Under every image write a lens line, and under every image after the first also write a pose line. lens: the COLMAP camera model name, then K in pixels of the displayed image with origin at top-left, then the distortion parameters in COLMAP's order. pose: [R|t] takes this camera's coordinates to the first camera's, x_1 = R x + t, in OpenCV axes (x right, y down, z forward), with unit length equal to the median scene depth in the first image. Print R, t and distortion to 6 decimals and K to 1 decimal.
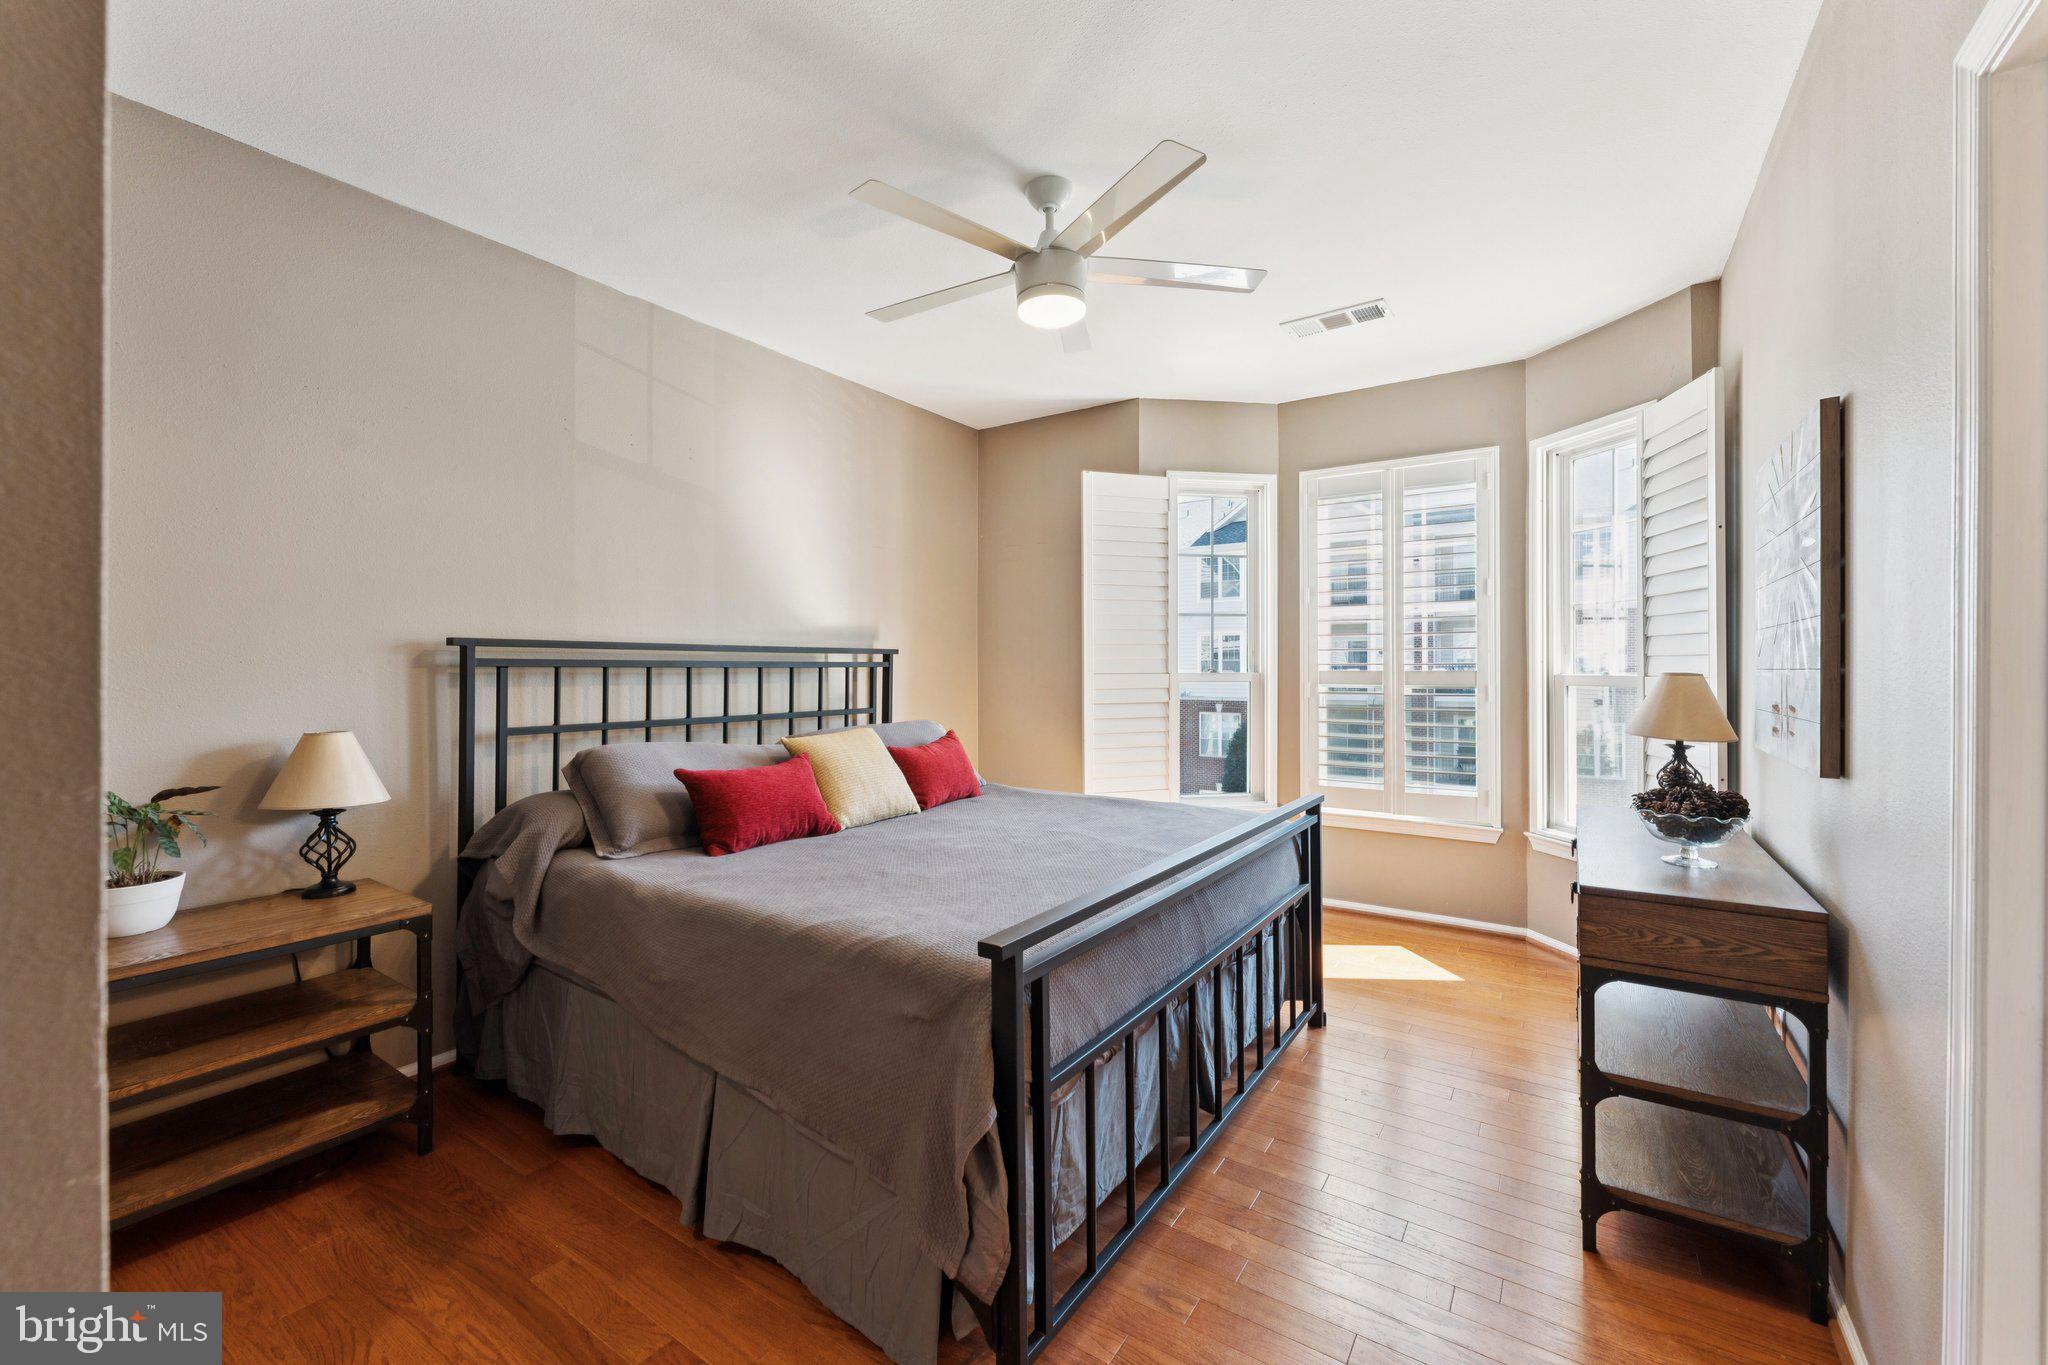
lens RADIAL K [[818.2, 0, 1027.7], [0, 818.2, 664.7], [0, 0, 1]] dist [0.002755, -0.000916]
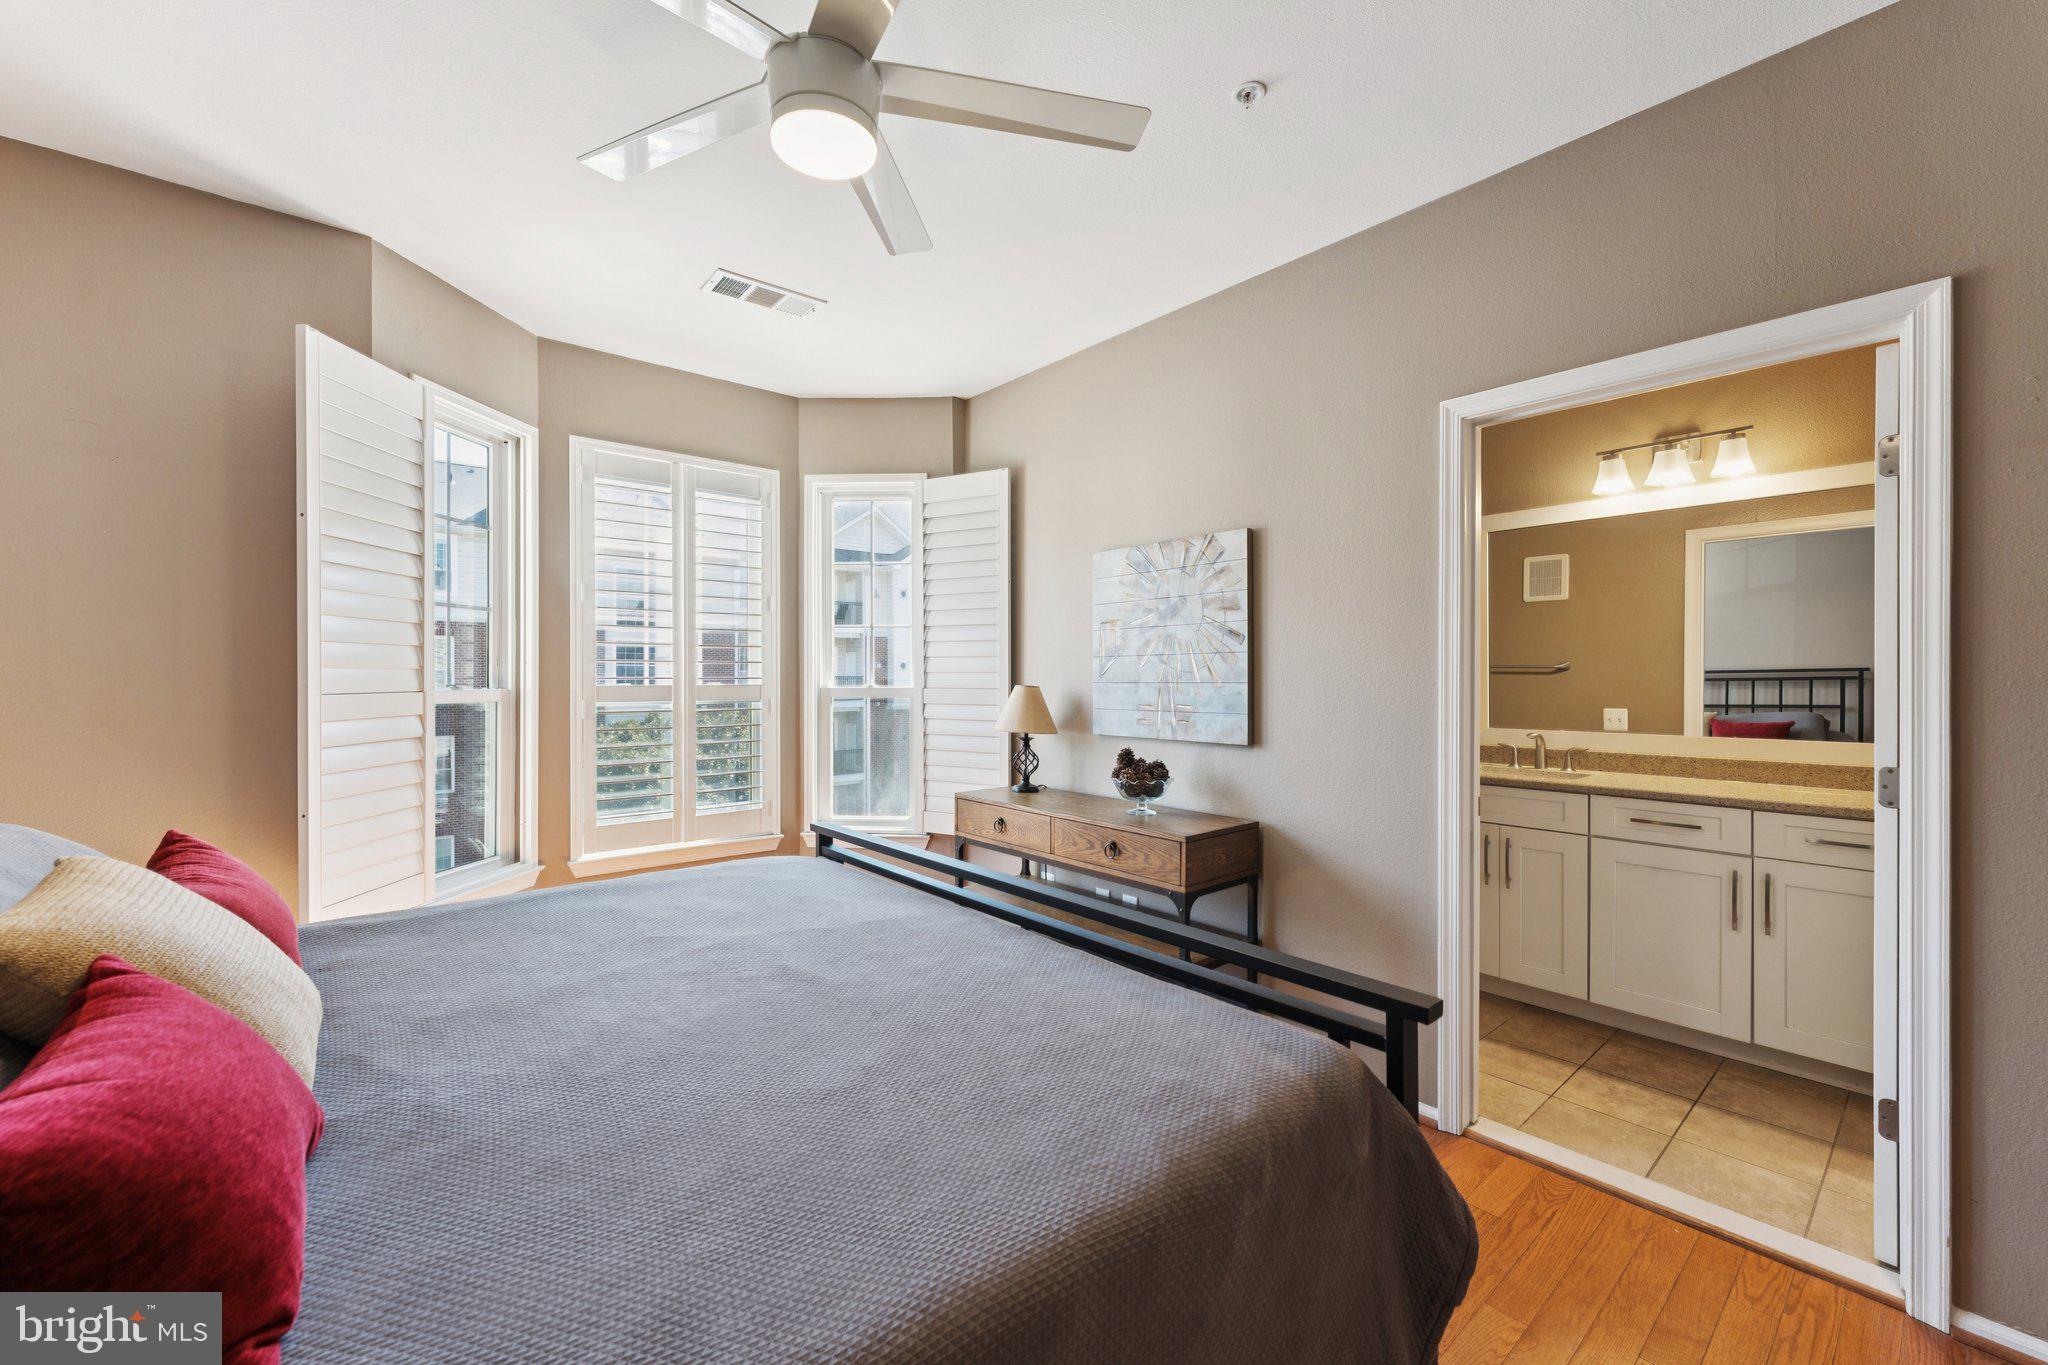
lens RADIAL K [[818.2, 0, 1007.6], [0, 818.2, 679.6], [0, 0, 1]] dist [0.002755, -0.000916]
pose [[0.272945, -0.001983, 0.962028, -0.364588], [-0.001030, 0.999997, 0.002353, -0.001711], [-0.962029, -0.001633, 0.272942, 0.438349]]
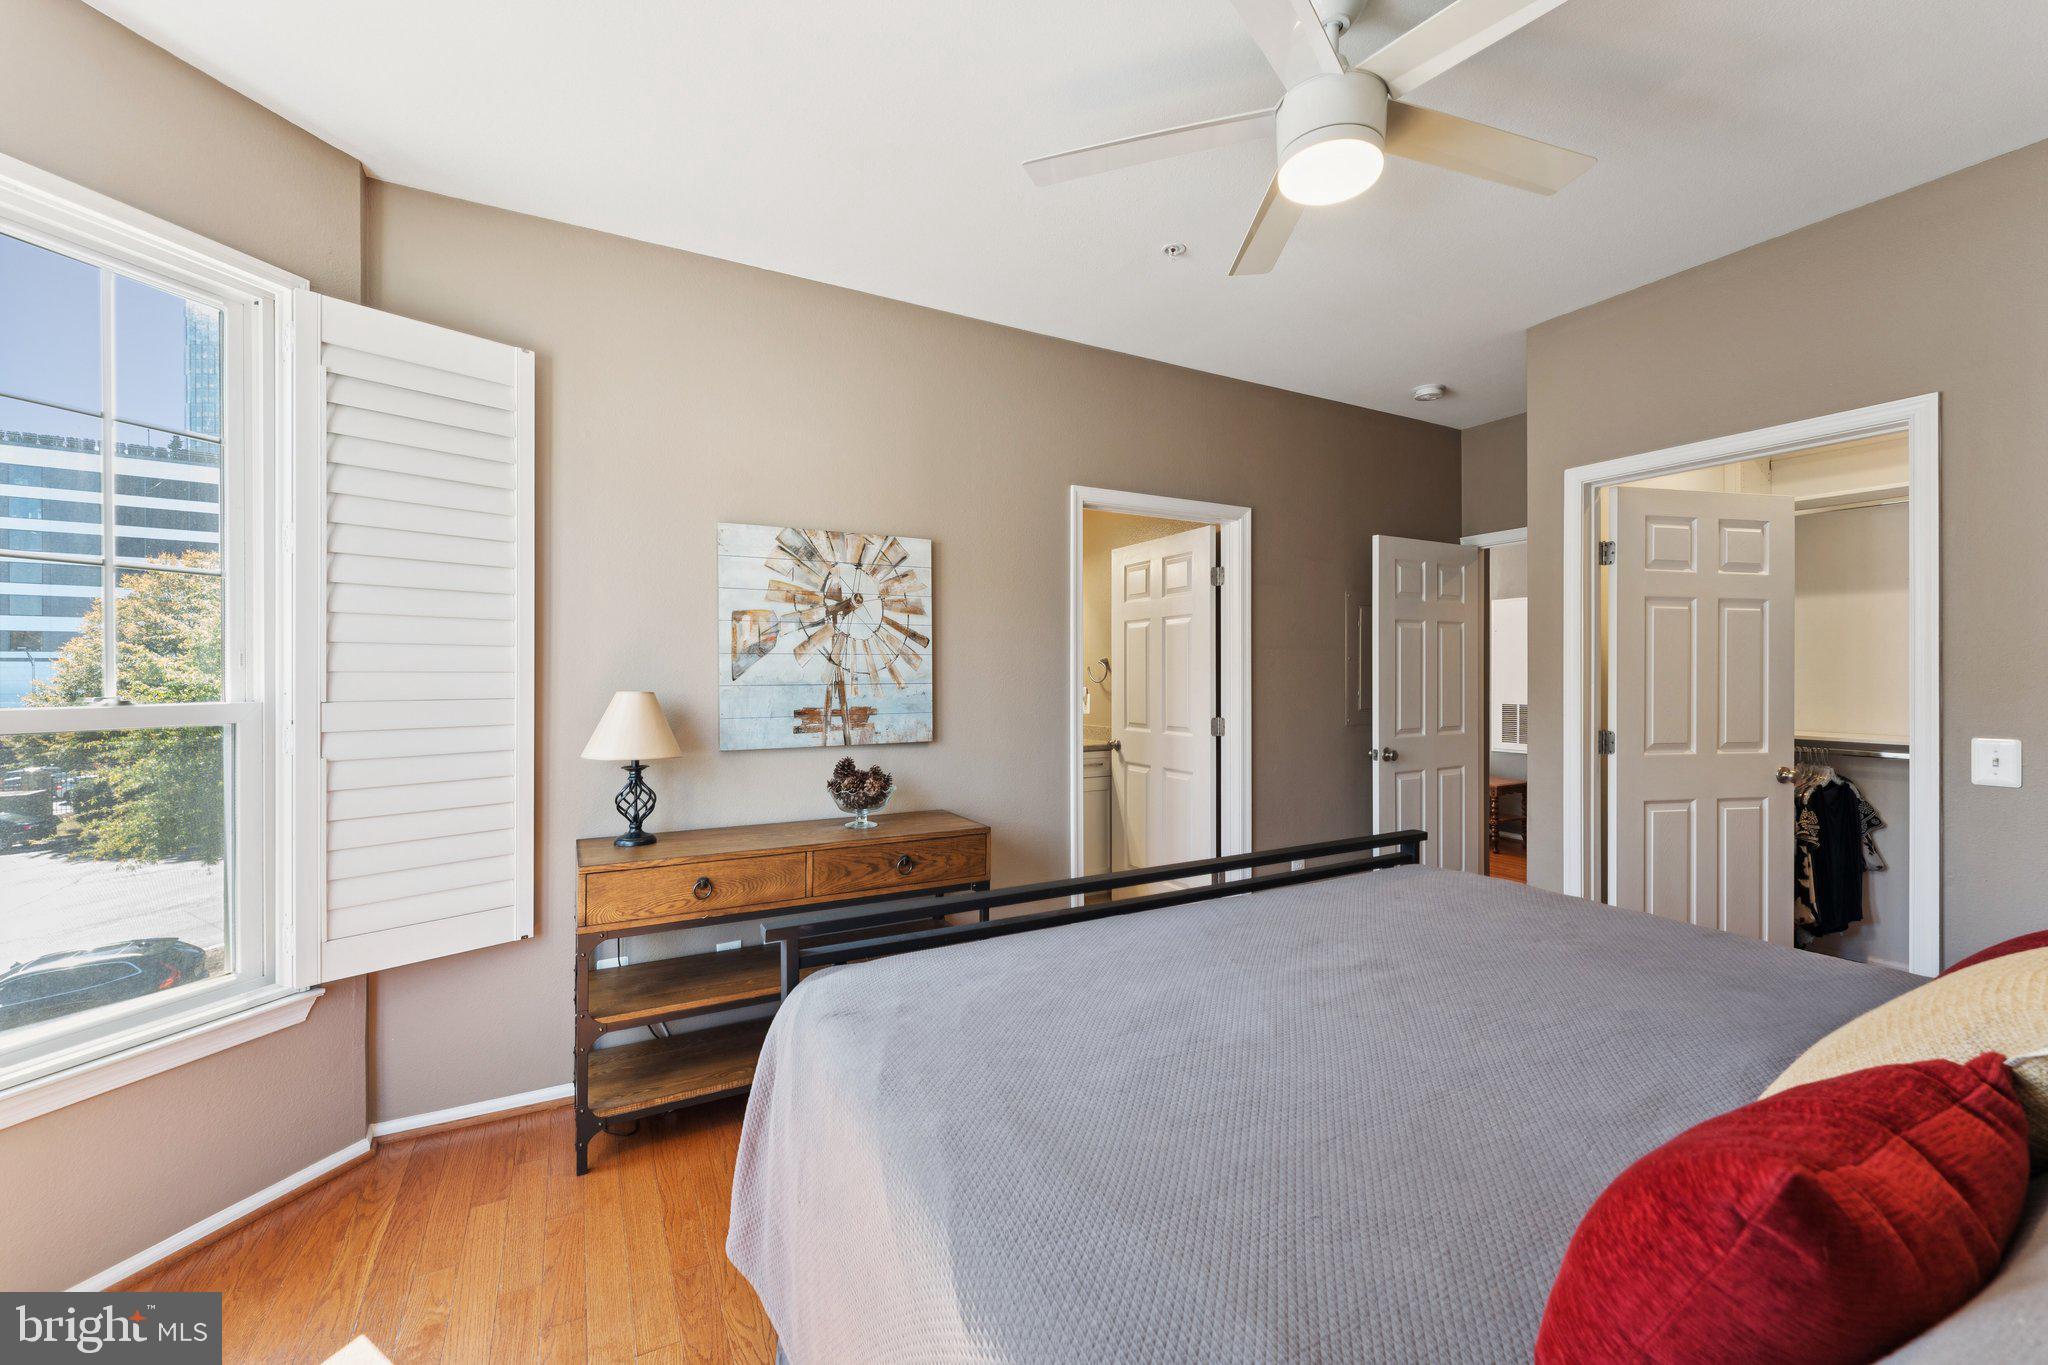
lens RADIAL K [[818.2, 0, 1036.3], [0, 818.2, 678.4], [0, 0, 1]] dist [0.002755, -0.000916]
pose [[-0.894328, 0.001121, 0.447410, -0.036664], [0.003729, 0.999981, 0.004948, -0.005754], [-0.447396, 0.006093, -0.894315, 1.108215]]
